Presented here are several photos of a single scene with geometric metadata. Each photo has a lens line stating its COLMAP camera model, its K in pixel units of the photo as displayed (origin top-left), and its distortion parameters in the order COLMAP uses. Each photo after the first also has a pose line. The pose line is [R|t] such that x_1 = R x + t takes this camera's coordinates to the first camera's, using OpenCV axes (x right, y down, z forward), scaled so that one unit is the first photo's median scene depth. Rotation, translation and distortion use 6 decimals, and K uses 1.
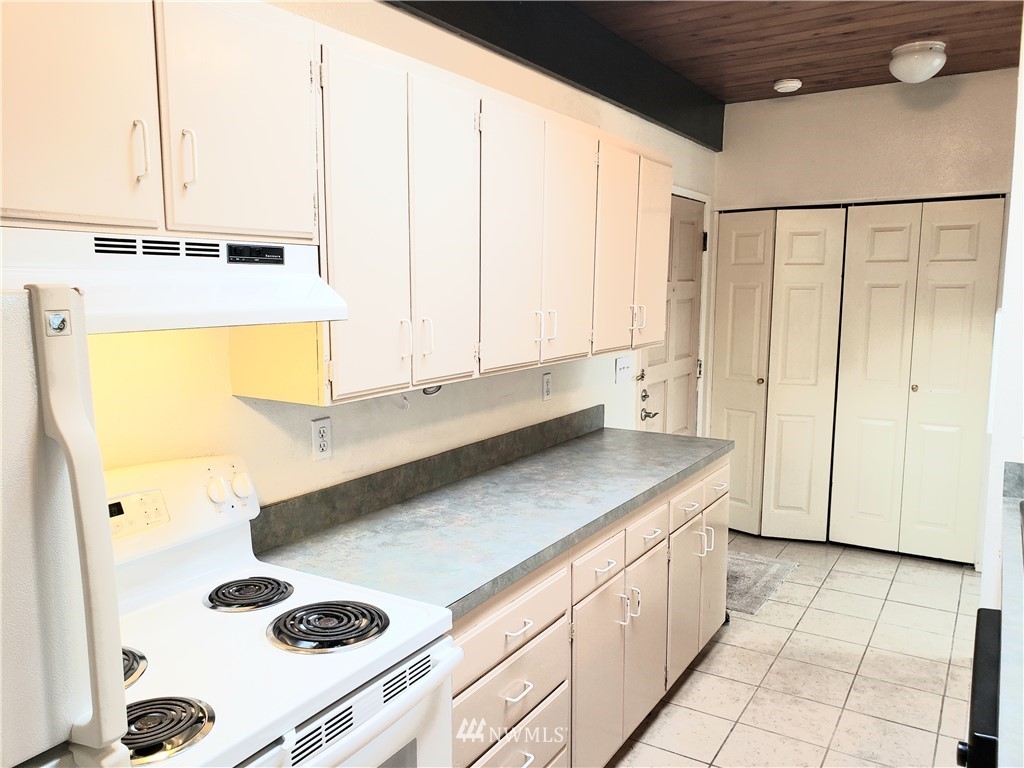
lens RADIAL K [[790.8, 0, 513.8], [0, 790.8, 394.3], [0, 0, 1]] dist [0.045484, -0.033777]
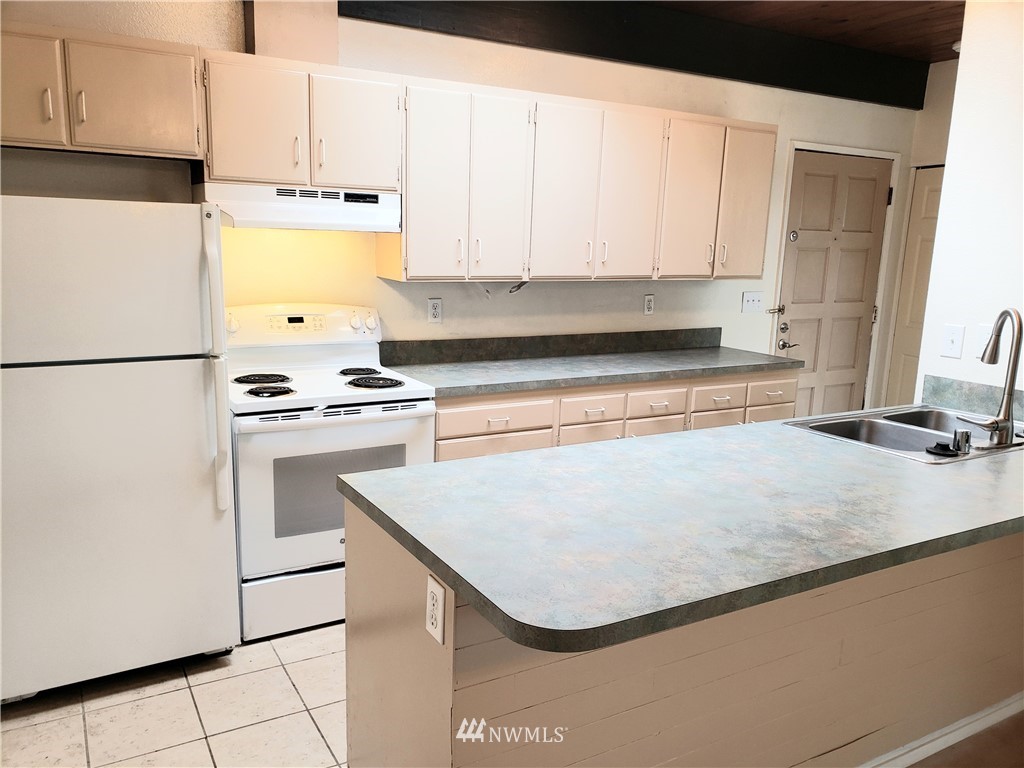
lens RADIAL K [[790.8, 0, 535.7], [0, 790.8, 396.7], [0, 0, 1]] dist [0.045484, -0.033777]
pose [[0.887867, 0.113119, -0.445978, 0.950033], [-0.090264, 0.993294, 0.072241, 0.127736], [0.451159, -0.023884, 0.892124, -0.558175]]
